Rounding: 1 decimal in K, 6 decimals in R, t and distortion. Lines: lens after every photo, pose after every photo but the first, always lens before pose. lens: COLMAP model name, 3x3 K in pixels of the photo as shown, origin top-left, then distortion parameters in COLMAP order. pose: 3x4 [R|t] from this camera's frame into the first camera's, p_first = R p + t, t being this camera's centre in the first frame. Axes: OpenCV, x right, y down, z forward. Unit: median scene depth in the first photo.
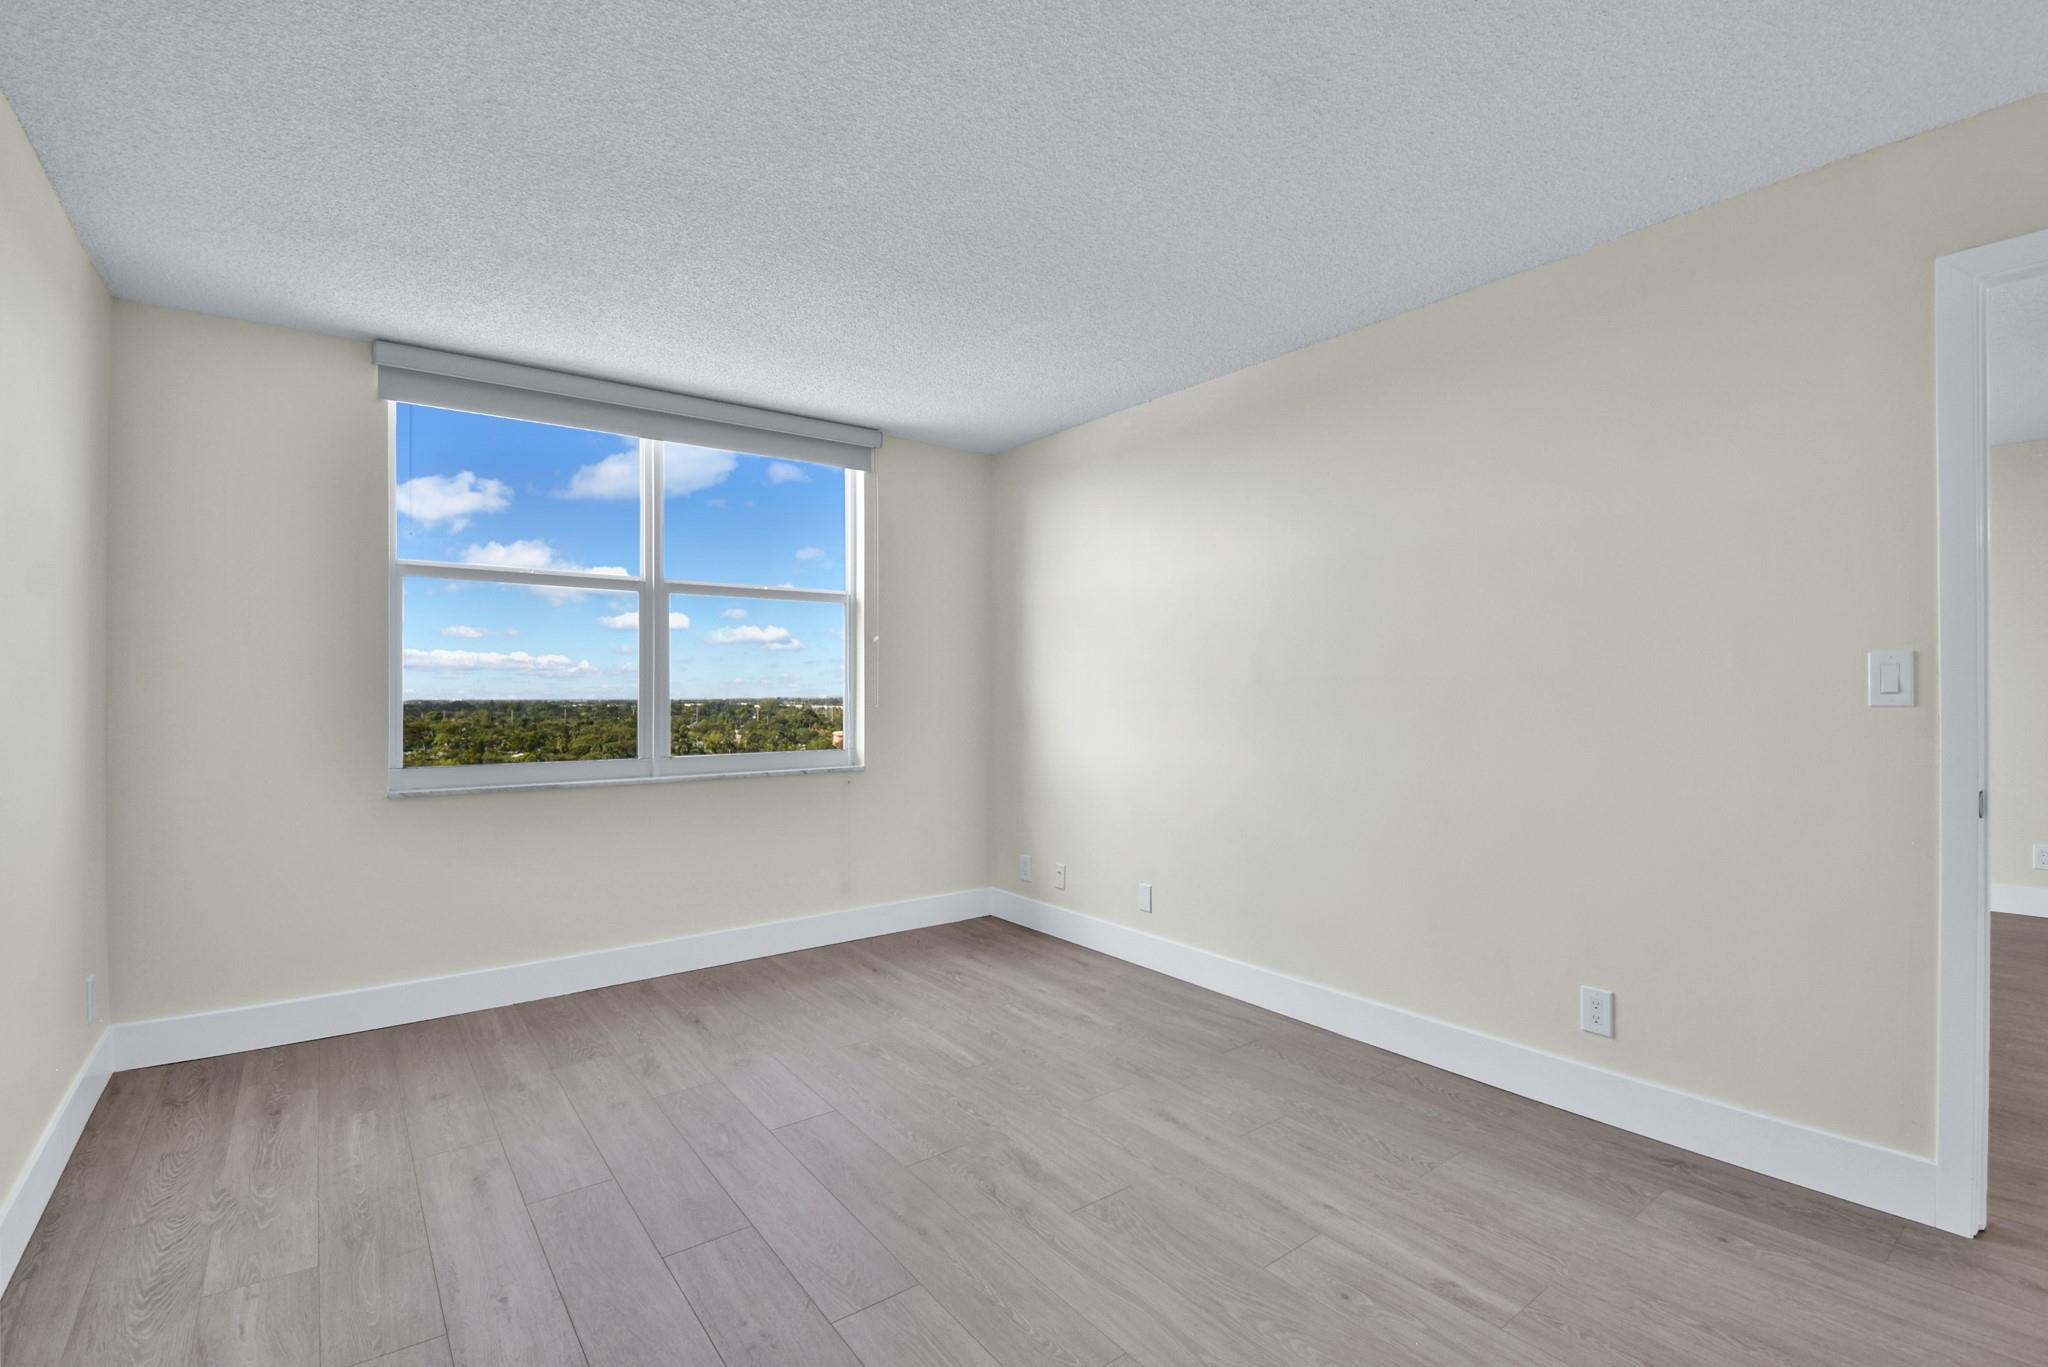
lens RADIAL K [[925.7, 0, 1028.1], [0, 925.7, 686.4], [0, 0, 1]] dist [0.002963, -0.012544]
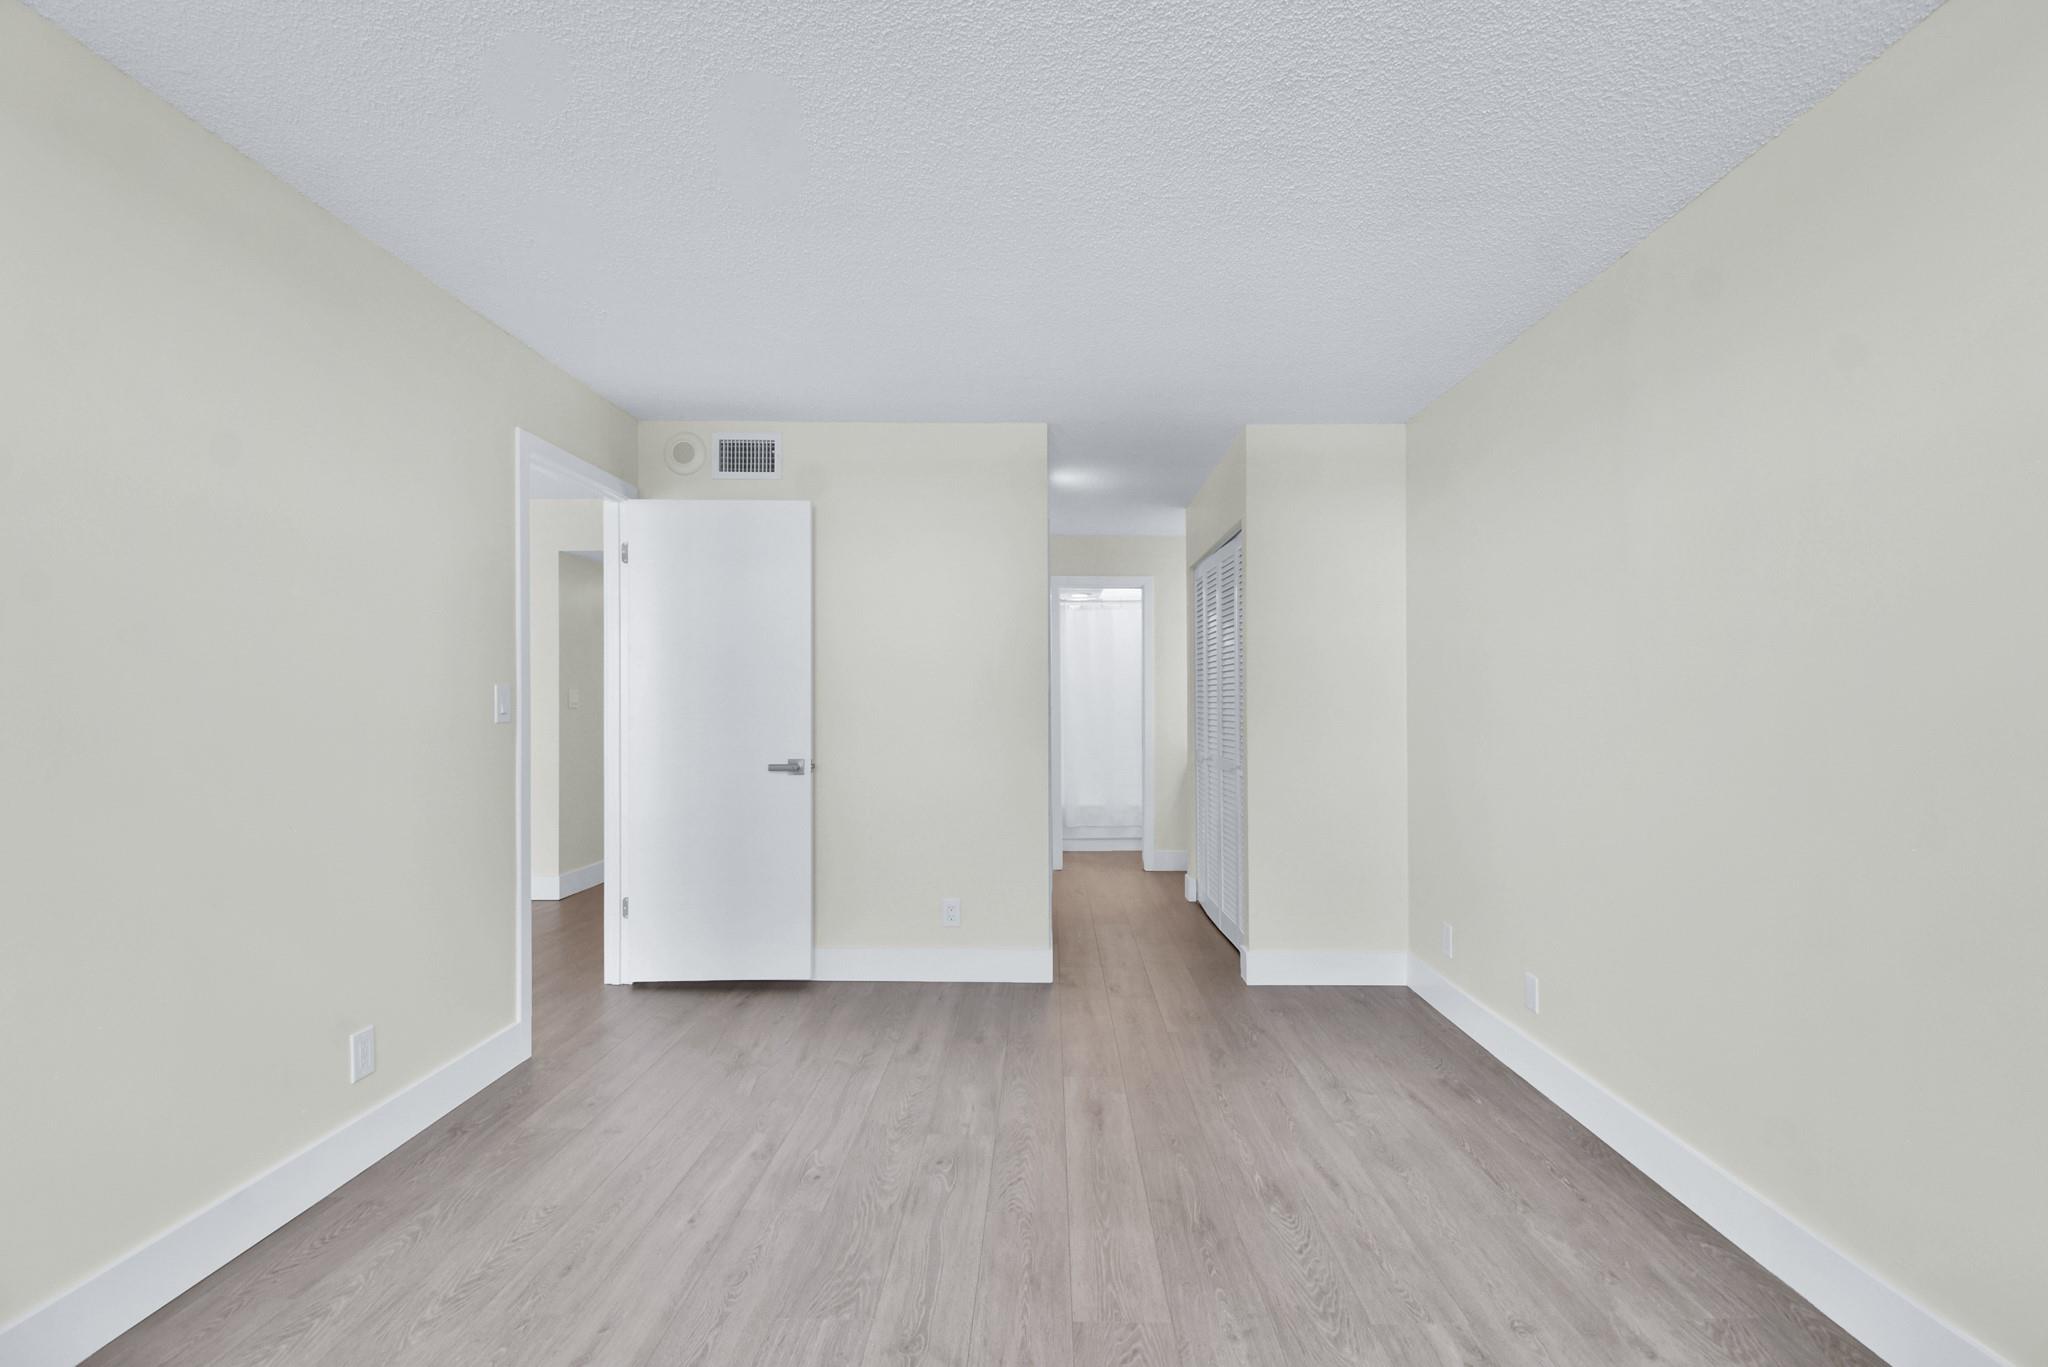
lens RADIAL K [[925.7, 0, 1043.1], [0, 925.7, 729.0], [0, 0, 1]] dist [0.002963, -0.012544]
pose [[-0.801081, -0.010607, 0.598461, -0.371750], [-0.005132, 0.999928, 0.010852, 0.005715], [-0.598533, 0.005622, -0.801078, 0.999358]]
